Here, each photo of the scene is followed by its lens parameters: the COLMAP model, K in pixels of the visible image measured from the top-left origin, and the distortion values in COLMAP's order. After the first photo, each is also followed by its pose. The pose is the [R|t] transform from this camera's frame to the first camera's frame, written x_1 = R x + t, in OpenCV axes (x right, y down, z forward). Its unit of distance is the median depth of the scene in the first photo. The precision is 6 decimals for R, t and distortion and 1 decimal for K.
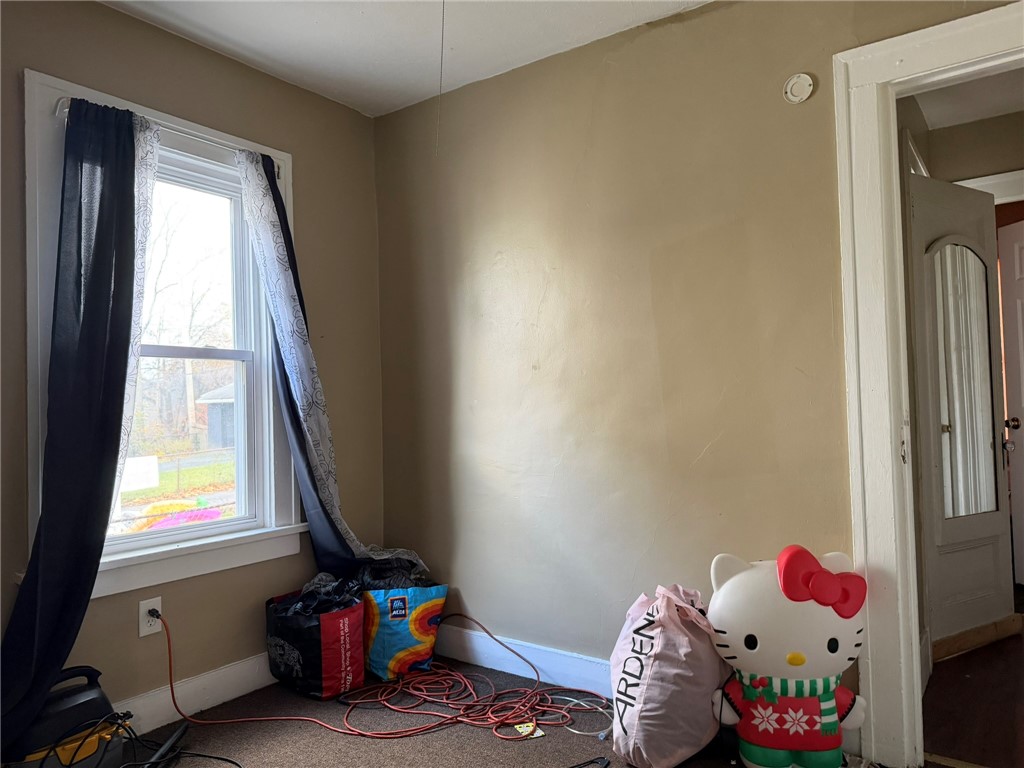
lens RADIAL K [[721.2, 0, 515.5], [0, 721.2, 383.0], [0, 0, 1]] dist [0.093715, -0.126566]
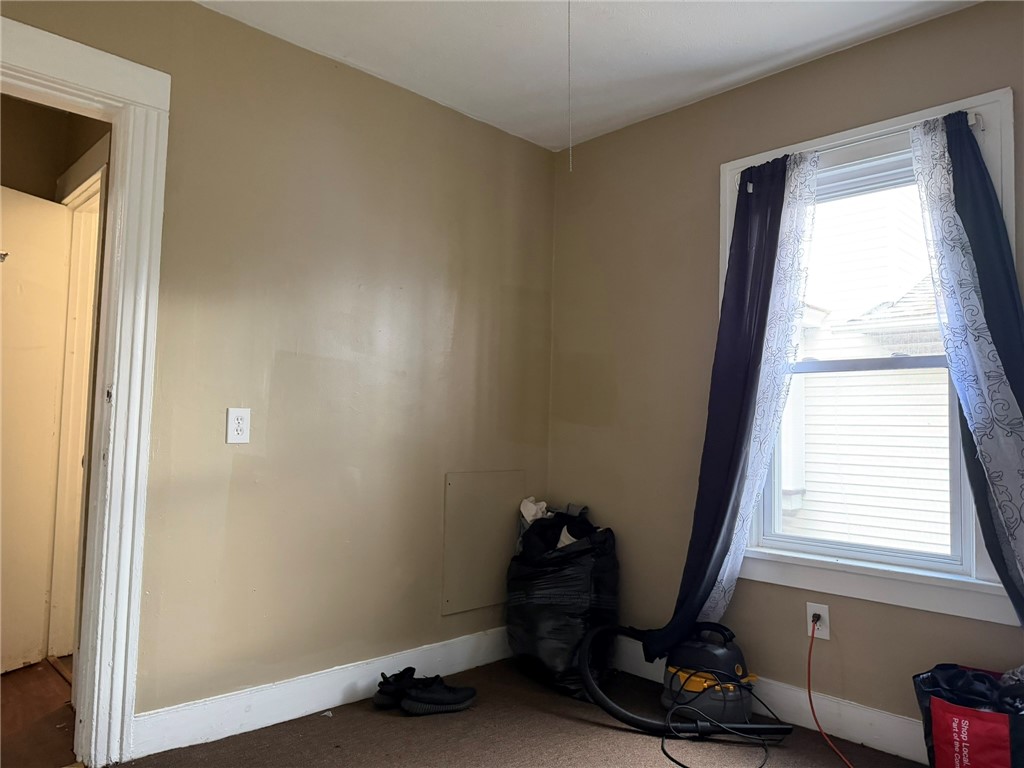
lens RADIAL K [[721.2, 0, 515.5], [0, 721.2, 383.0], [0, 0, 1]] dist [0.093715, -0.126566]
pose [[-0.183404, -0.044486, -0.982031, 0.587872], [0.003401, 0.998941, -0.045887, 0.025752], [0.983032, -0.011756, -0.183059, 0.737421]]
